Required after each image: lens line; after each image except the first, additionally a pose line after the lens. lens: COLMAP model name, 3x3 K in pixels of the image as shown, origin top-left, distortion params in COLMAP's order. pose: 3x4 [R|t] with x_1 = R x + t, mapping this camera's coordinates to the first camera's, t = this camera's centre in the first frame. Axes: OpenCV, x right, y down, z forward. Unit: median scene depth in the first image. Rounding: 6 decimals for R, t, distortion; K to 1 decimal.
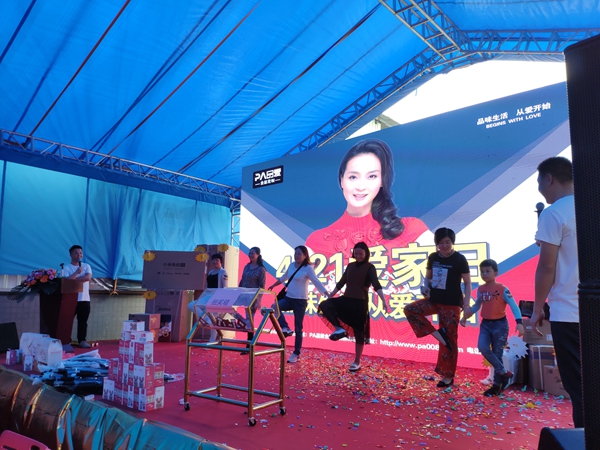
lens RADIAL K [[465.0, 0, 294.9], [0, 465.0, 223.9], [0, 0, 1]] dist [0.005172, -0.048718]
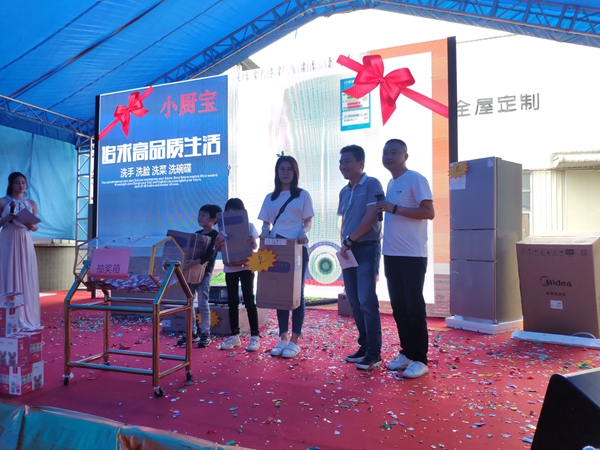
lens RADIAL K [[465.0, 0, 298.6], [0, 465.0, 225.5], [0, 0, 1]] dist [0.005172, -0.048718]
pose [[0.940439, 0.000684, 0.339961, -0.062290], [-0.038656, 0.993727, 0.104935, 0.010336], [-0.337757, -0.111827, 0.934567, 0.065750]]
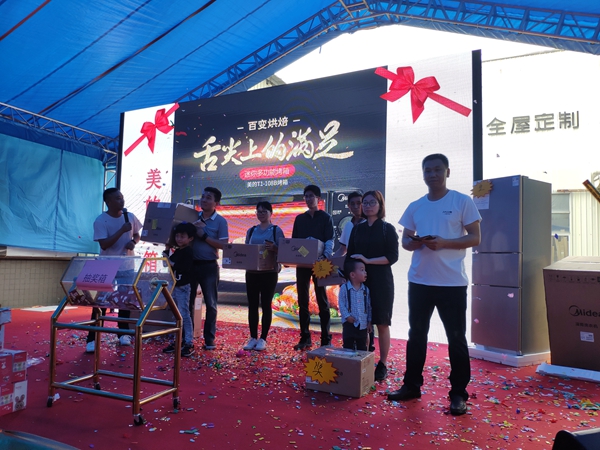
lens RADIAL K [[465.0, 0, 298.1], [0, 465.0, 226.9], [0, 0, 1]] dist [0.005172, -0.048718]
pose [[0.962422, 0.027639, 0.270147, -0.028817], [-0.048861, 0.996196, 0.072151, 0.010417], [-0.267125, -0.082639, 0.960112, 0.079129]]
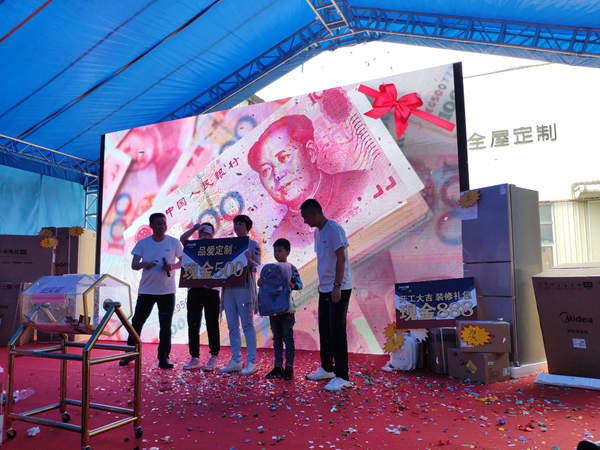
lens RADIAL K [[465.0, 0, 299.2], [0, 465.0, 228.5], [0, 0, 1]] dist [0.005172, -0.048718]
pose [[0.953403, 0.007846, 0.301599, -0.028347], [-0.018167, 0.999341, 0.031430, 0.015998], [-0.301153, -0.035444, 0.952917, 0.091003]]
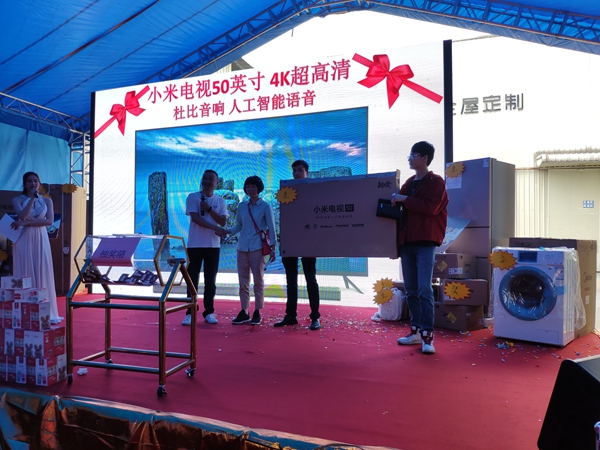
lens RADIAL K [[465.0, 0, 295.9], [0, 465.0, 228.5], [0, 0, 1]] dist [0.005172, -0.048718]
pose [[0.929790, -0.000634, 0.368091, -0.091362], [-0.045532, 0.992120, 0.116722, 0.008635], [-0.365264, -0.125287, 0.922434, 0.058318]]
